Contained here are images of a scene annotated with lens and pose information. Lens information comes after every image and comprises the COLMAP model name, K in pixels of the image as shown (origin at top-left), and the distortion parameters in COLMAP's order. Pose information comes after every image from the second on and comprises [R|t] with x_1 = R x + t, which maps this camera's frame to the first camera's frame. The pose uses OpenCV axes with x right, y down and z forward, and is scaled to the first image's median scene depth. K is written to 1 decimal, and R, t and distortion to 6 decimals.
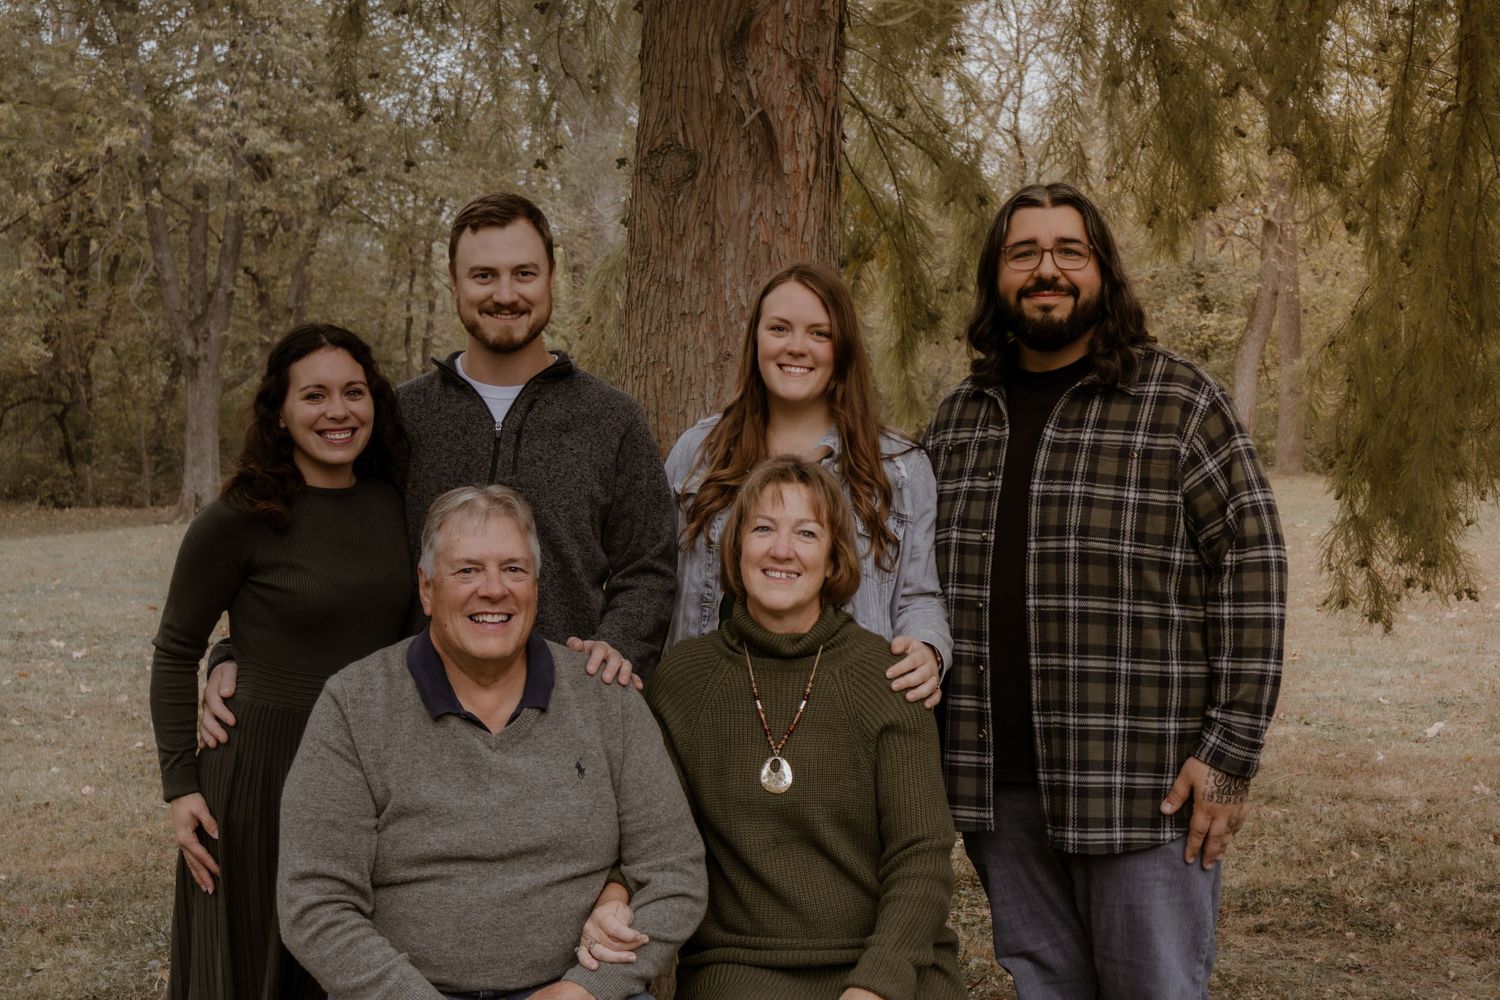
lens RADIAL K [[2137.5, 0, 751.6], [0, 2137.5, 499.0], [0, 0, 1]] dist [0.000343, 0.000000]
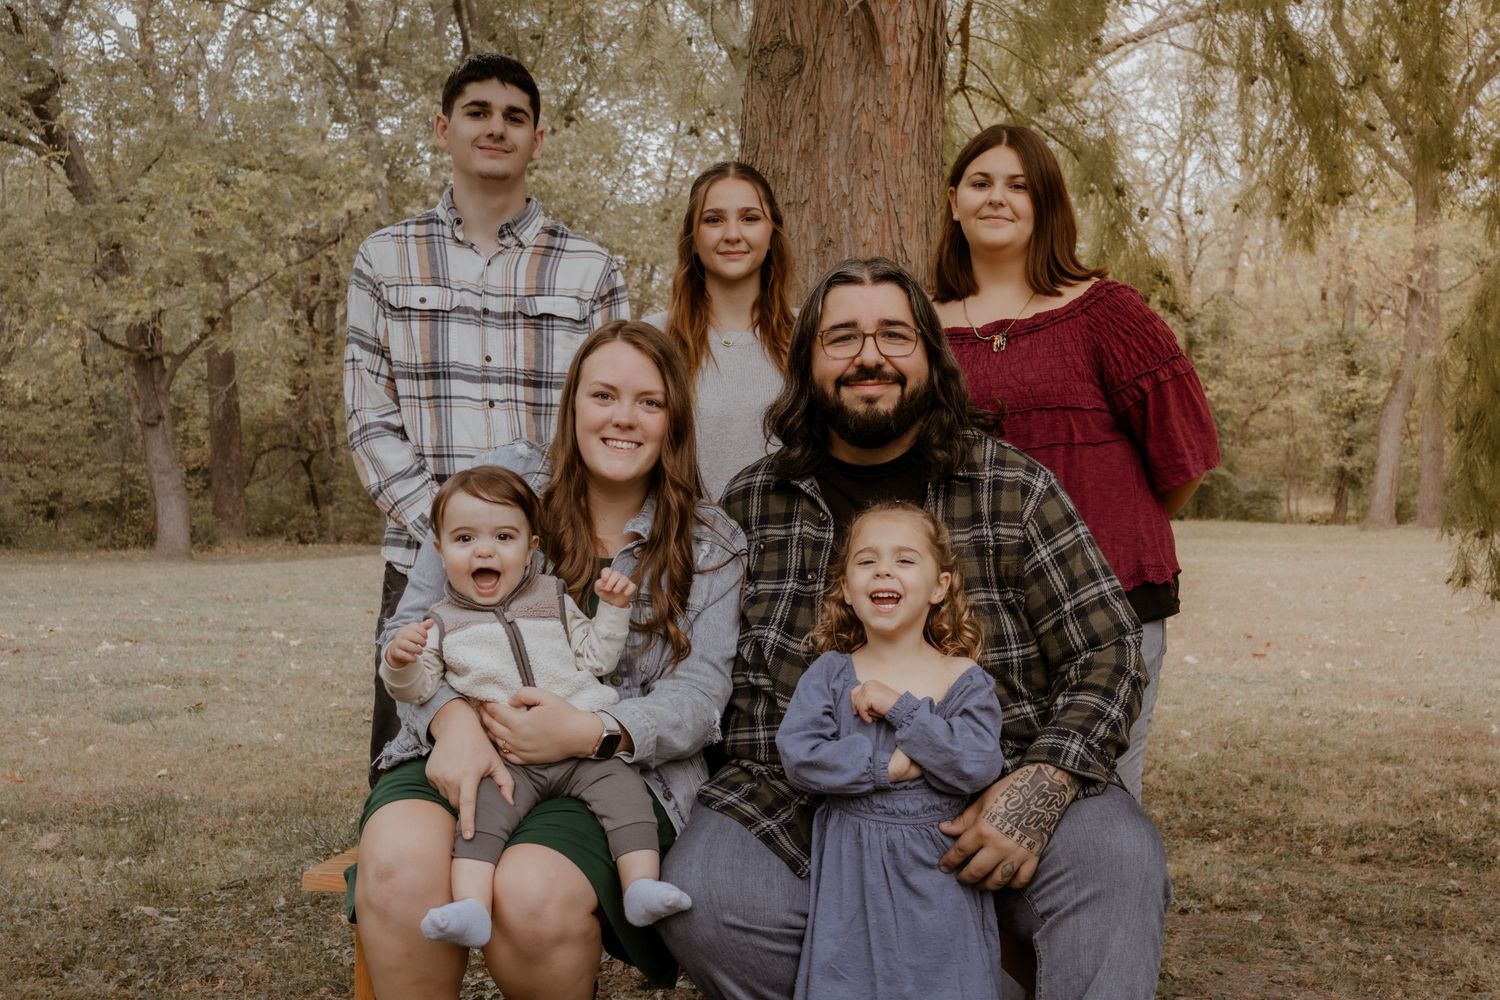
lens RADIAL K [[1940.9, 0, 842.6], [0, 1940.9, 542.3], [0, 0, 1]] dist [0.021139, 0.000000]
pose [[0.998591, 0.012538, -0.051566, 0.010175], [-0.013280, 0.999813, -0.014064, 0.020715], [0.051380, 0.014729, 0.998571, 0.013174]]
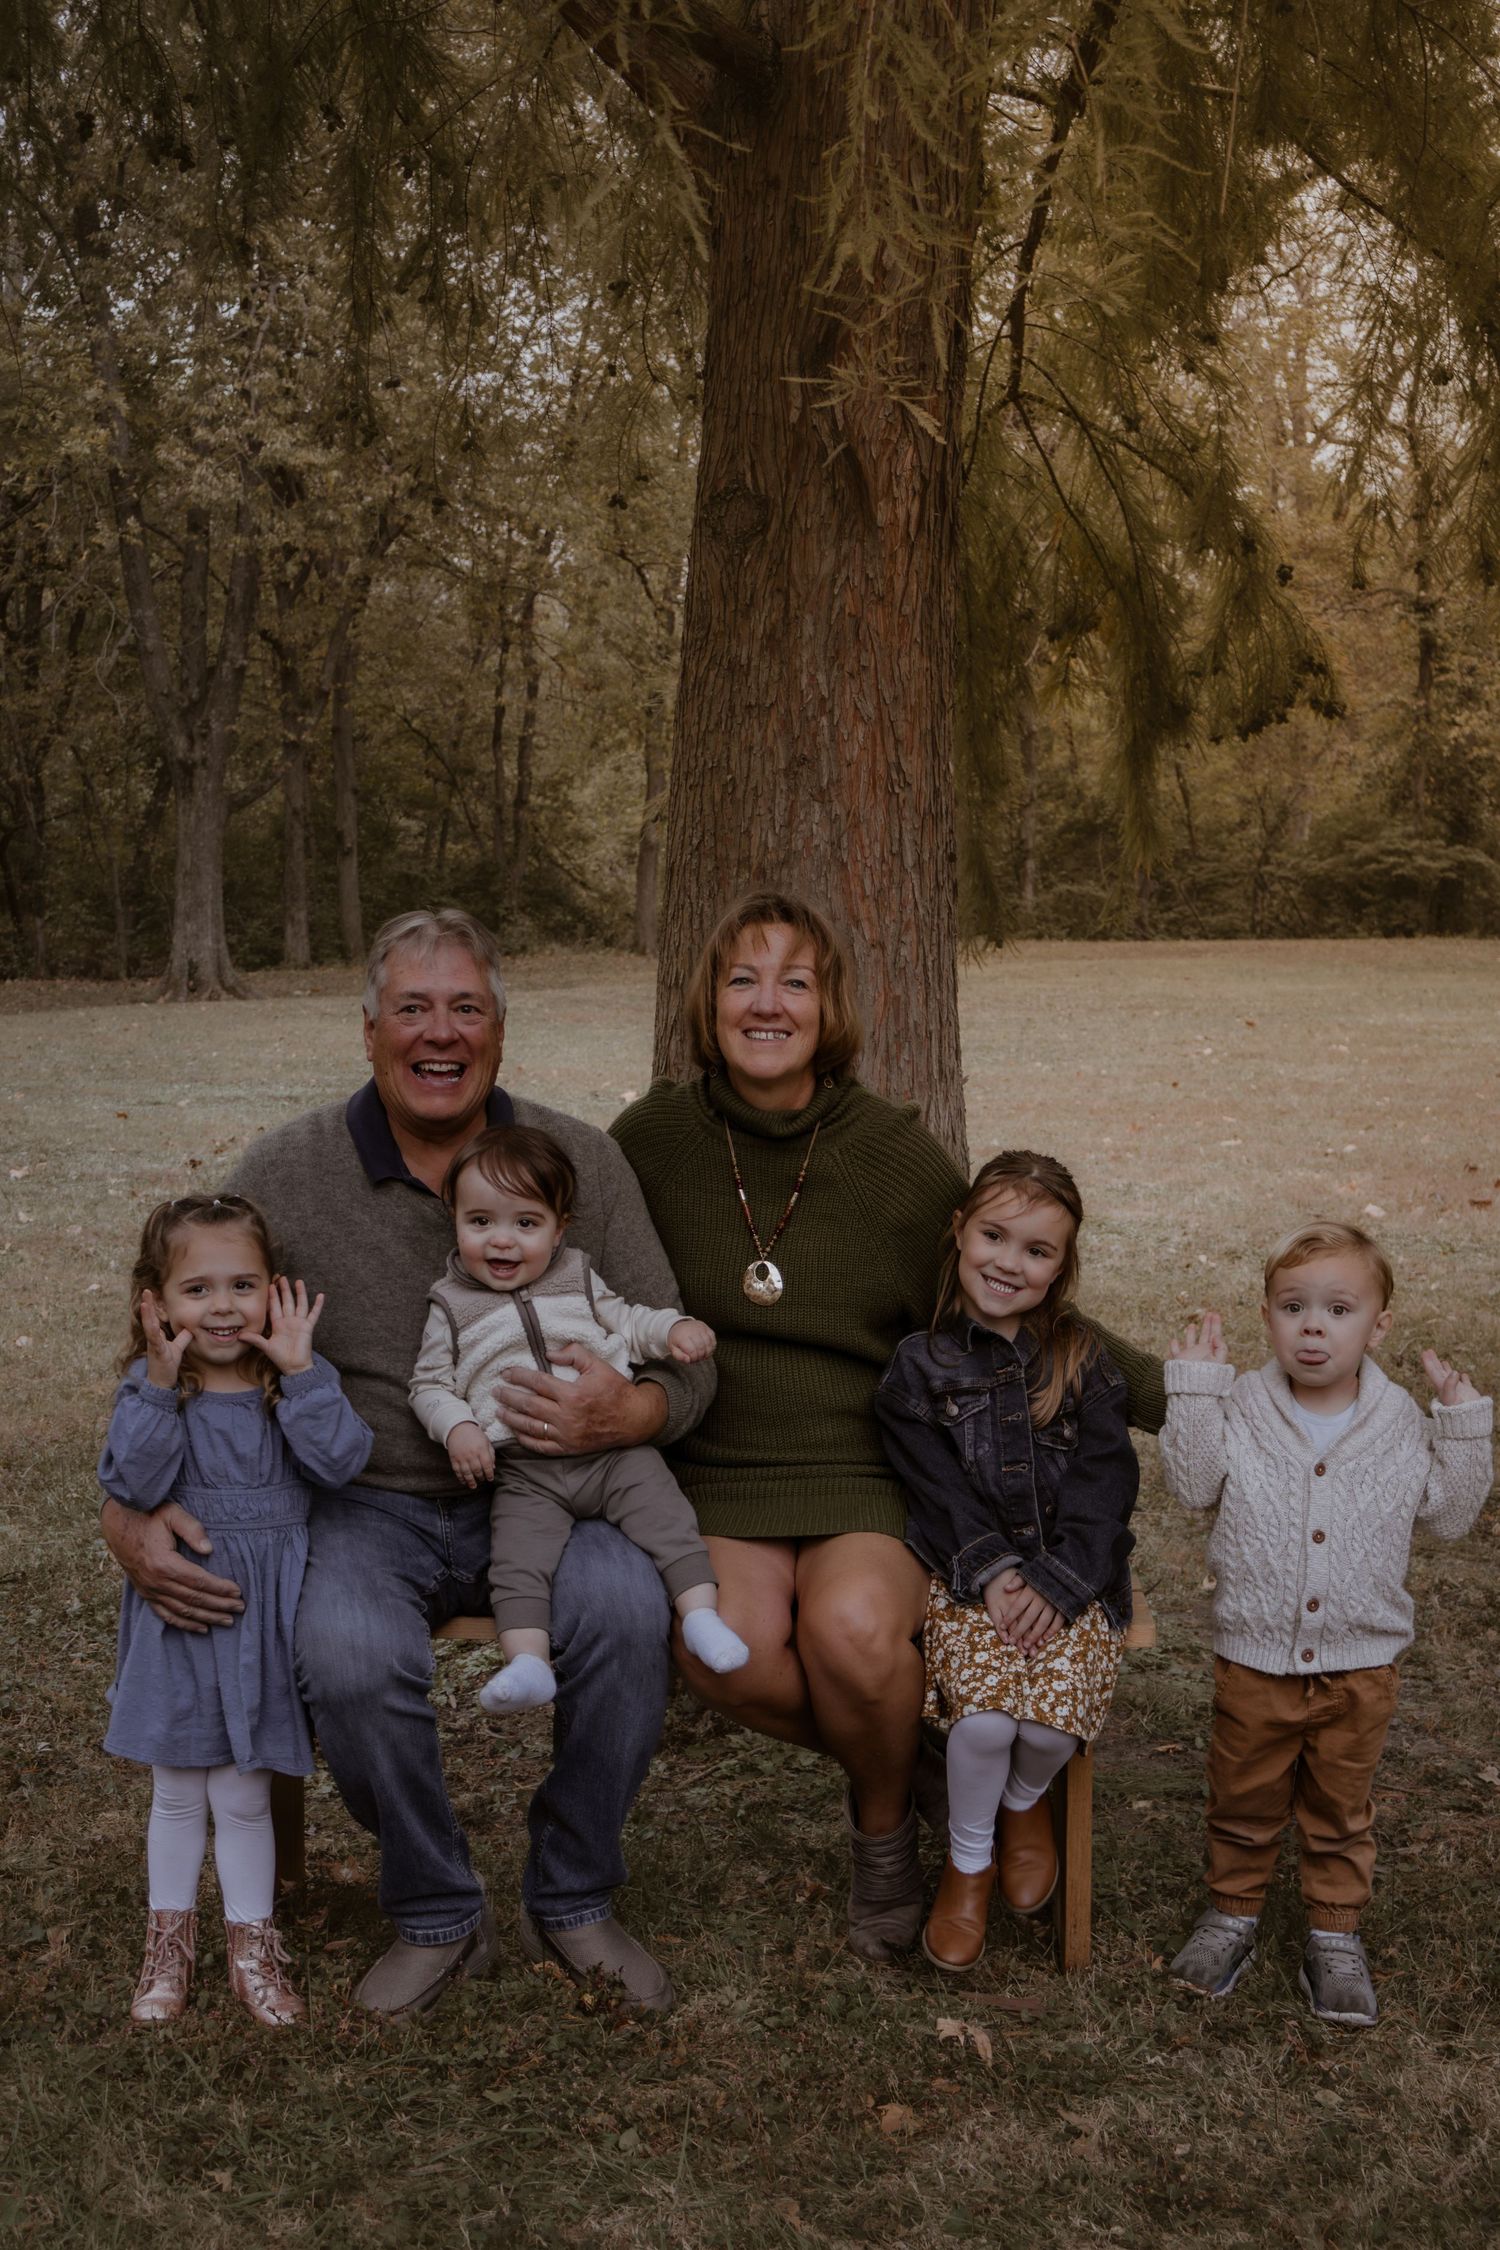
lens RADIAL K [[3243.7, 0, 765.6], [0, 3243.7, 1143.9], [0, 0, 1]] dist [0.001333, 0.000000]
pose [[0.996523, 0.016570, -0.081654, 0.016716], [-0.012541, 0.998690, 0.049604, 0.003429], [0.082369, -0.048408, 0.995426, -0.044306]]
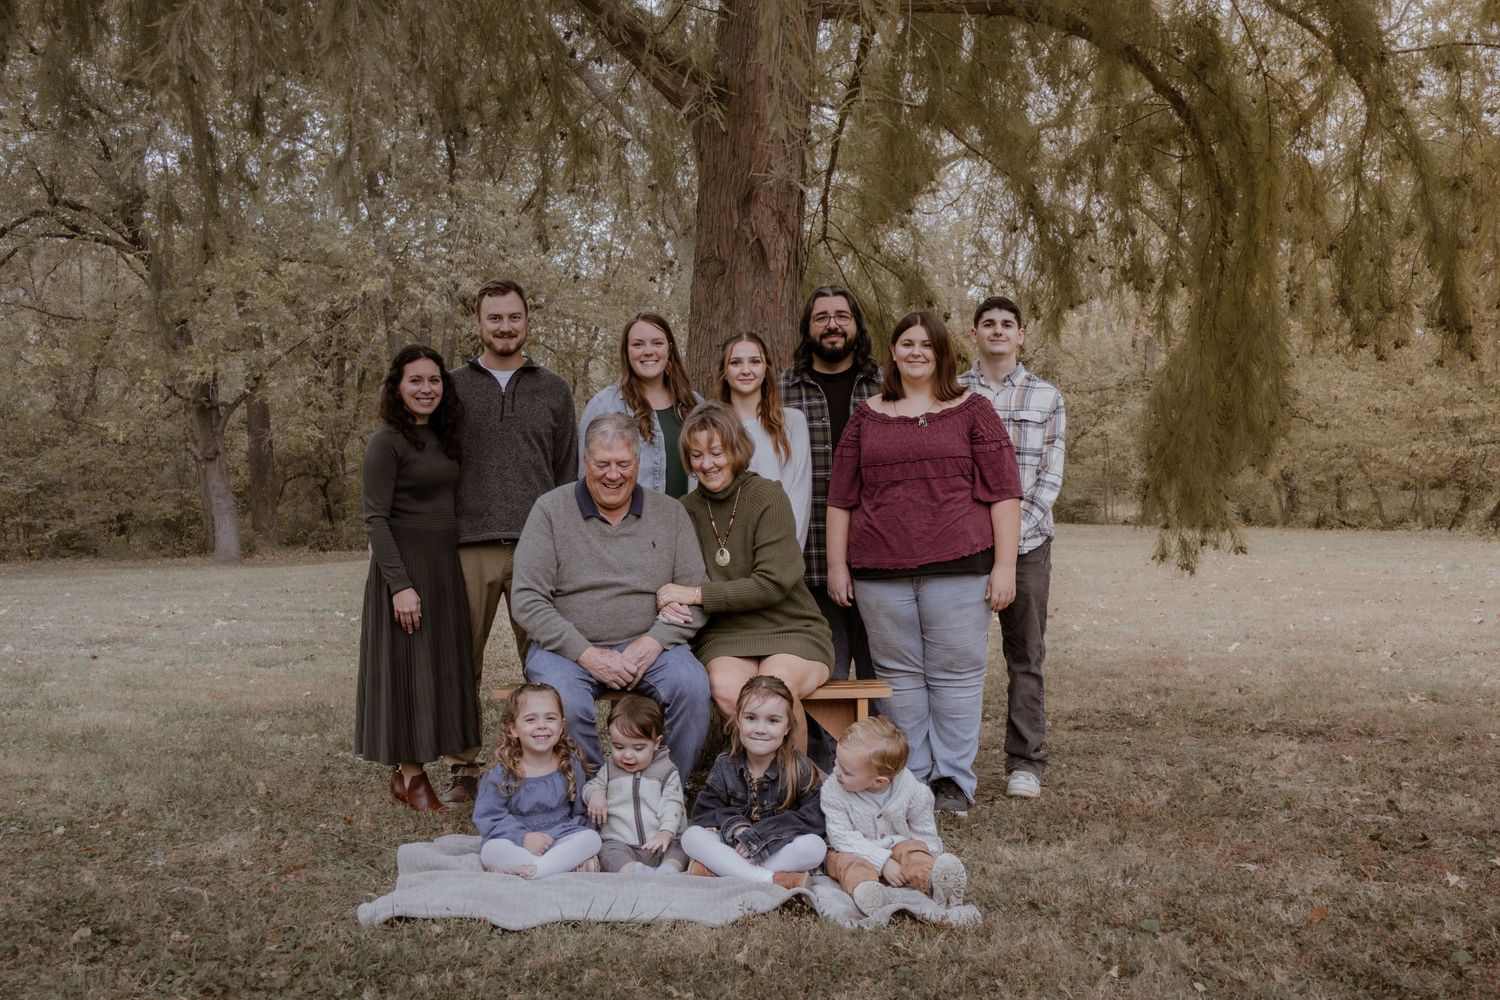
lens RADIAL K [[1664.5, 0, 746.6], [0, 1664.5, 502.5], [0, 0, 1]] dist [-0.019755, 0.000000]
pose [[0.998546, -0.002502, -0.053842, 0.016266], [0.000295, 0.999161, -0.040952, 0.025365], [0.053899, 0.040877, 0.997709, -0.104133]]
